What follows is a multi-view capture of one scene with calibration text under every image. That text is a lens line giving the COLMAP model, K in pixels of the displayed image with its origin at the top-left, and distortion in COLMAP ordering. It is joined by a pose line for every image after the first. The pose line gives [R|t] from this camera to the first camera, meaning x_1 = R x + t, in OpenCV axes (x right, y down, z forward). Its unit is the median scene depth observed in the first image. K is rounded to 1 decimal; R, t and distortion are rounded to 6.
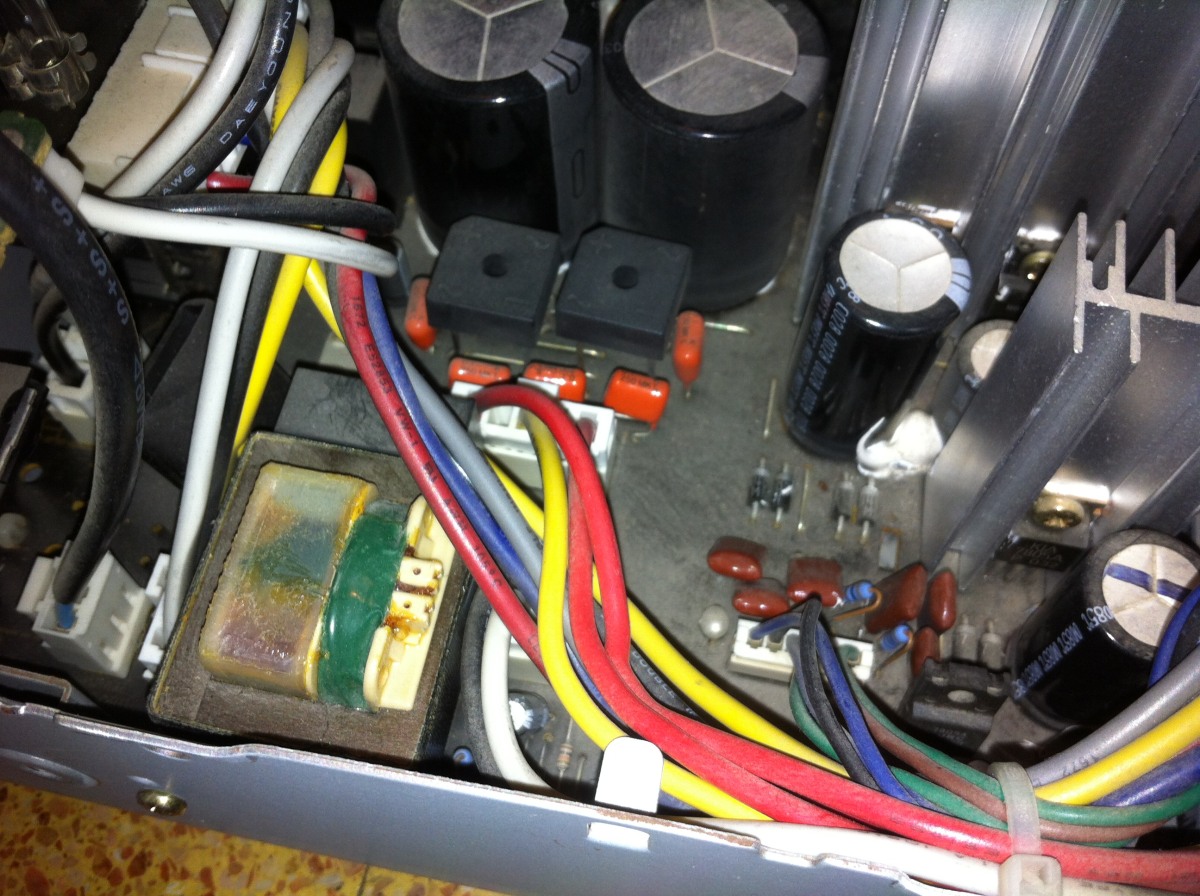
lens RADIAL K [[1211.7, 0, 602.8], [0, 1211.7, 467.9], [0, 0, 1]] dist [-0.025304, 0.000000]
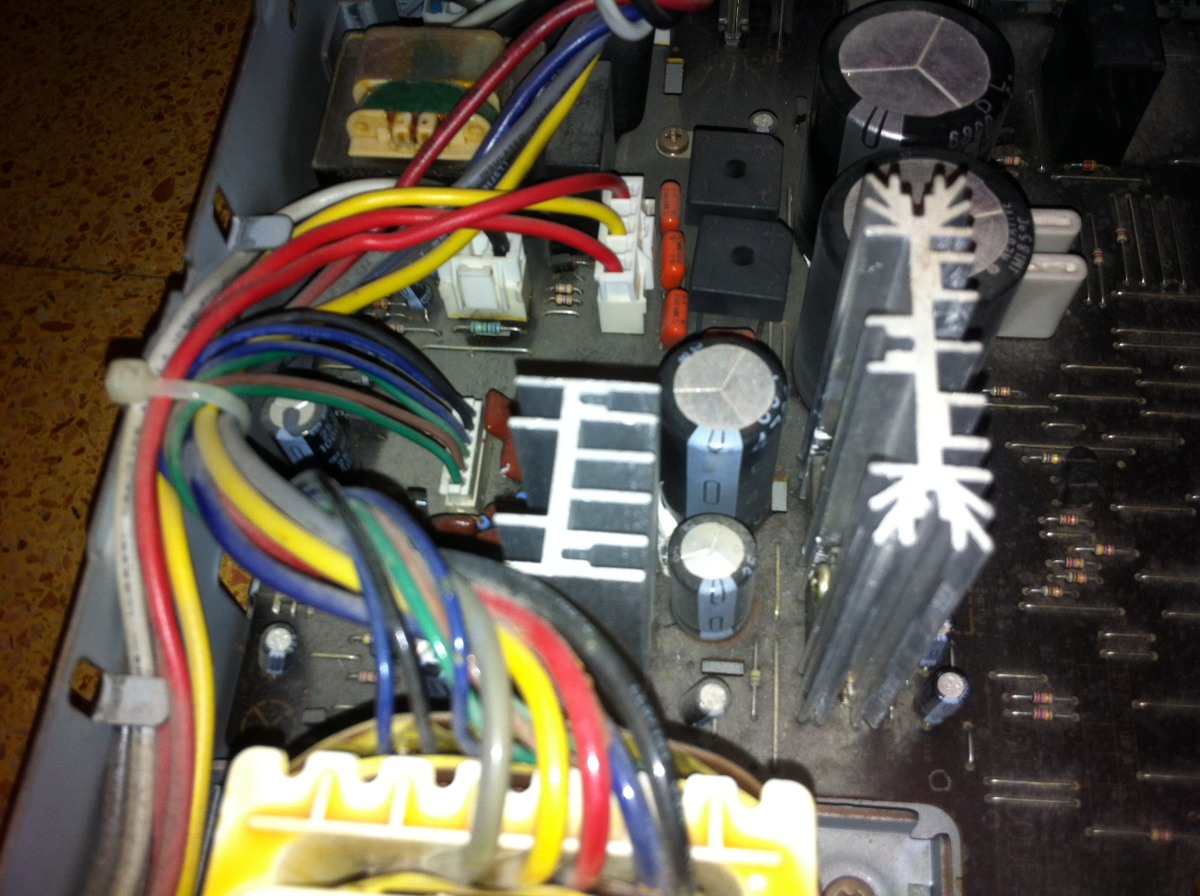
lens RADIAL K [[1177.1, 0, 616.3], [0, 1177.1, 463.0], [0, 0, 1]] dist [0.008481, 0.000000]
pose [[0.116111, 0.874690, -0.470569, 0.811537], [-0.873553, 0.315398, 0.370714, -0.462161], [0.472676, 0.368023, 0.800710, 0.101307]]
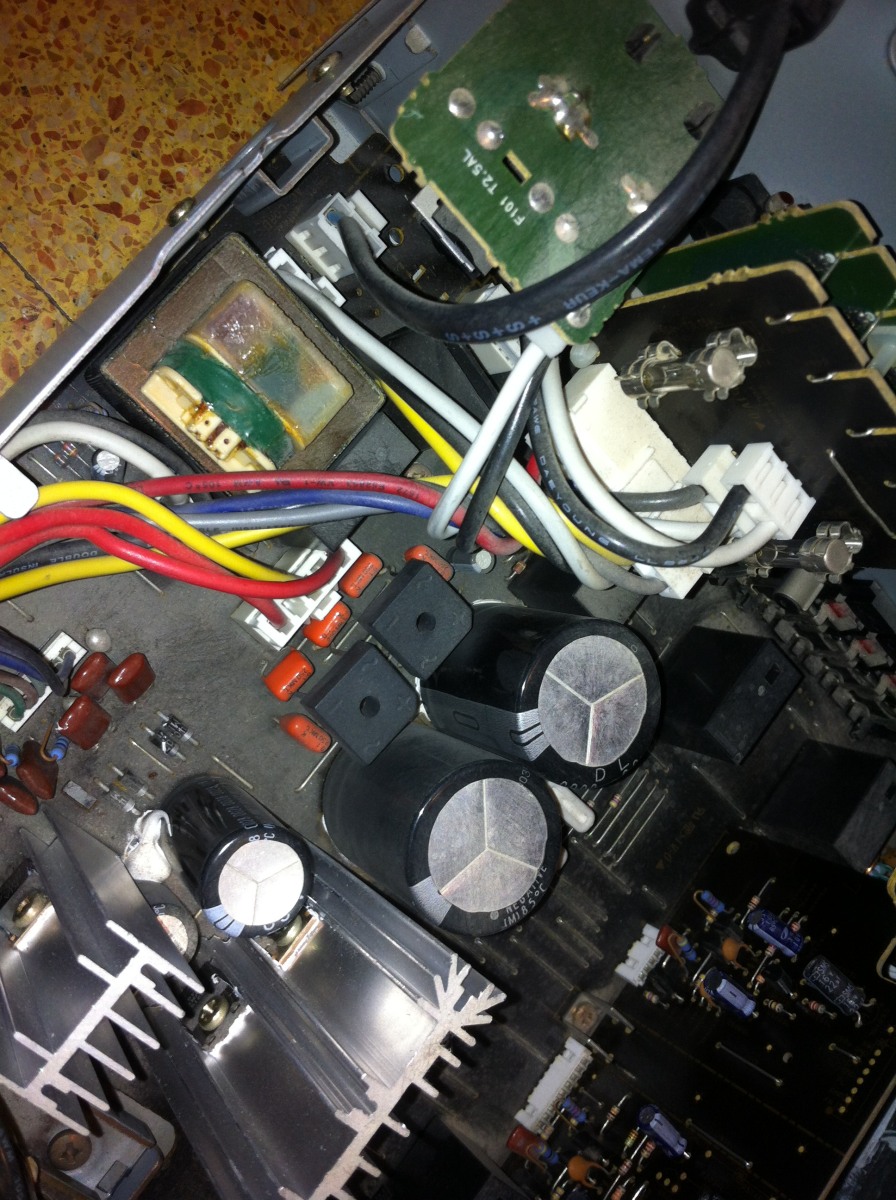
lens RADIAL K [[1177.1, 0, 430.3], [0, 1177.1, 615.6], [0, 0, 1]] dist [0.008481, 0.000000]
pose [[-0.467435, 0.872285, -0.143609, 0.093536], [-0.881792, -0.471605, 0.005621, -0.197497], [-0.062824, 0.129261, 0.989619, -0.287527]]
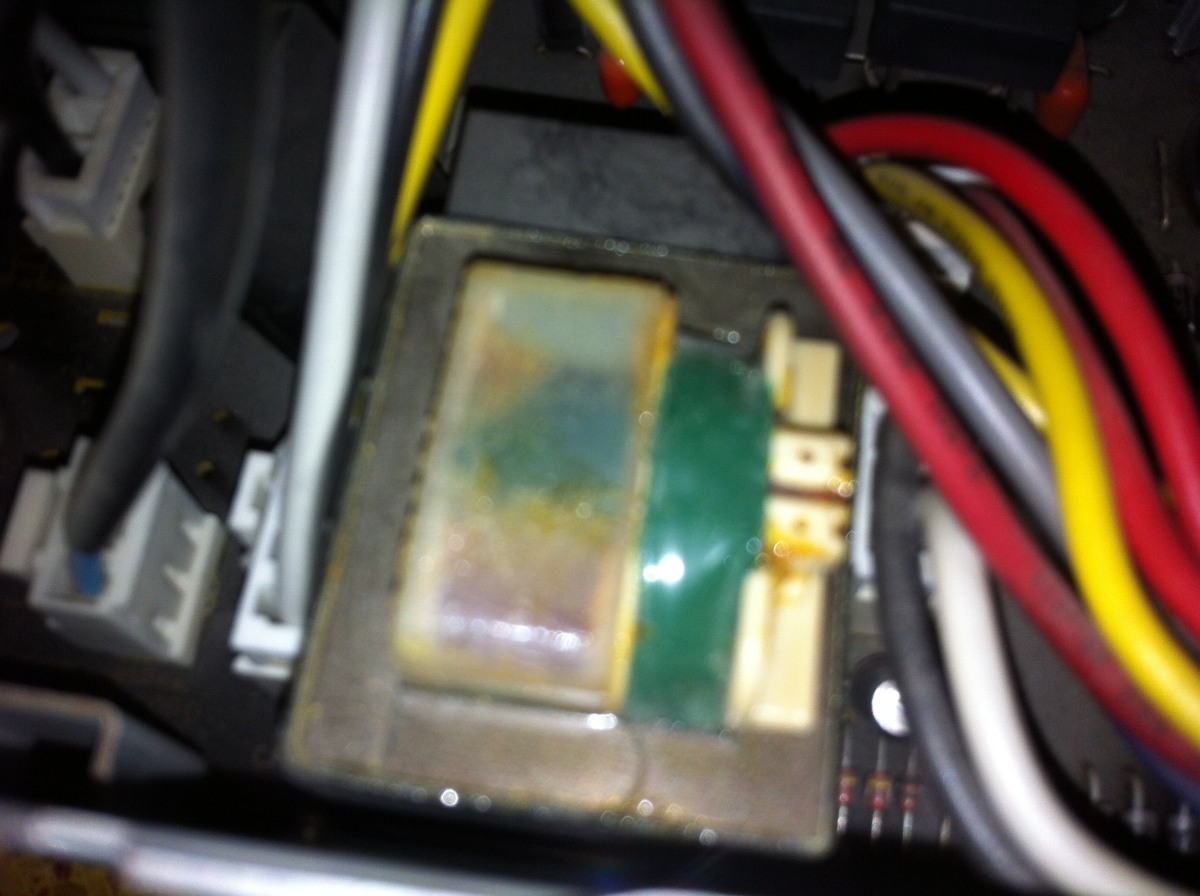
lens RADIAL K [[1177.1, 0, 607.2], [0, 1177.1, 463.1], [0, 0, 1]] dist [0.008481, 0.000000]
pose [[0.998272, -0.050768, 0.029606, -0.225697], [0.048167, 0.995404, 0.082768, 0.039002], [-0.033672, -0.081199, 0.996129, 0.464047]]
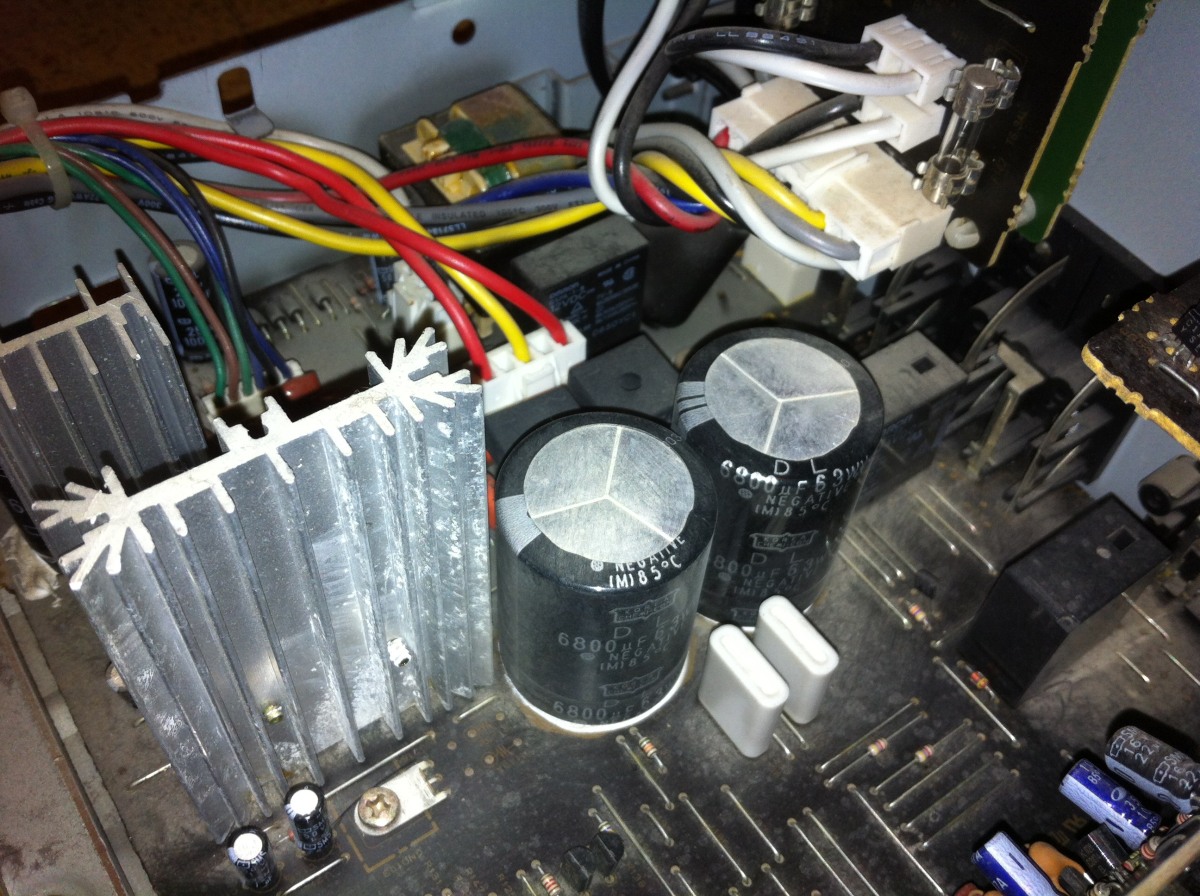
lens RADIAL K [[1177.1, 0, 590.5], [0, 1177.1, 459.9], [0, 0, 1]] dist [0.008481, 0.000000]
pose [[-0.696533, 0.536588, -0.476356, 0.605425], [-0.667078, -0.239736, 0.705360, -1.111691], [0.264288, 0.809074, 0.524930, 0.488493]]
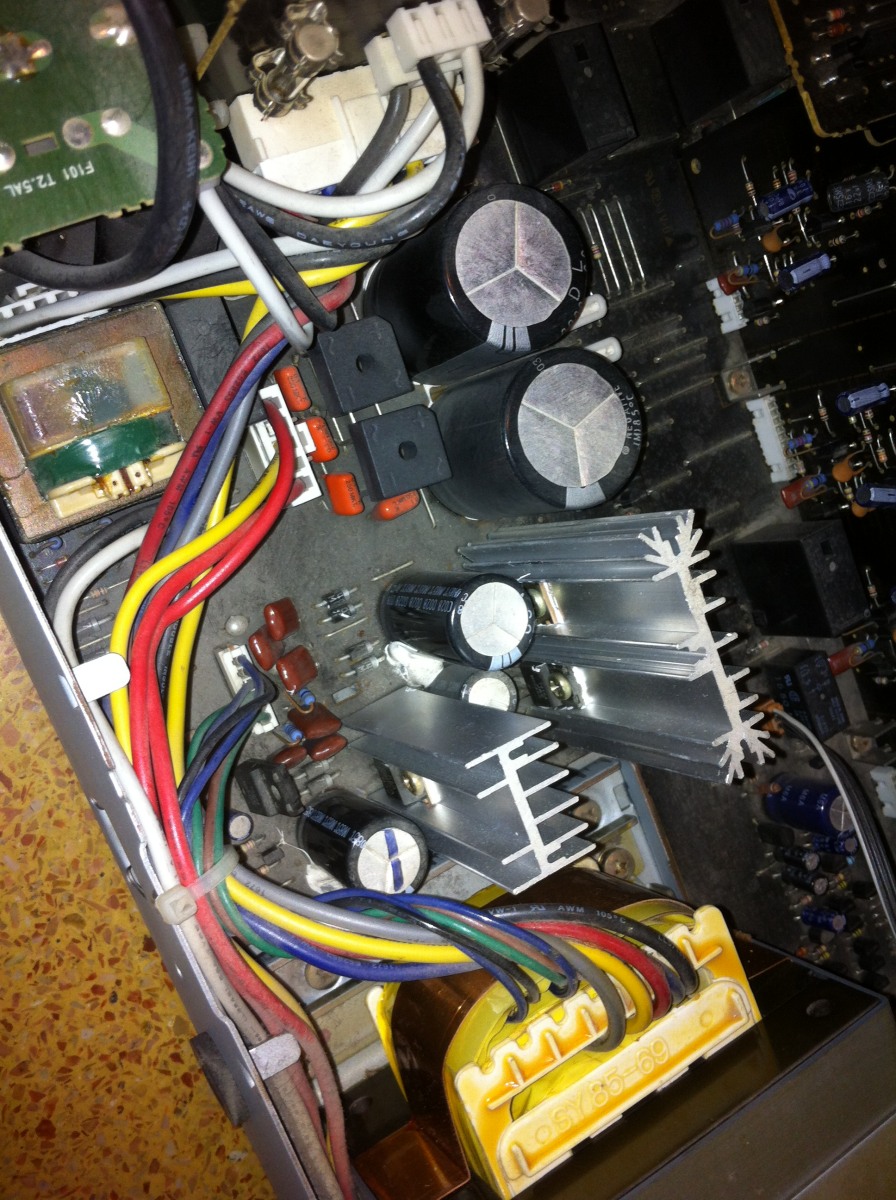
lens RADIAL K [[1177.1, 0, 448.6], [0, 1177.1, 622.2], [0, 0, 1]] dist [0.008481, 0.000000]
pose [[0.513240, 0.819001, 0.256559, -0.160132], [-0.857038, 0.504933, 0.102609, -0.266005], [-0.045509, -0.272544, 0.961067, -0.412767]]
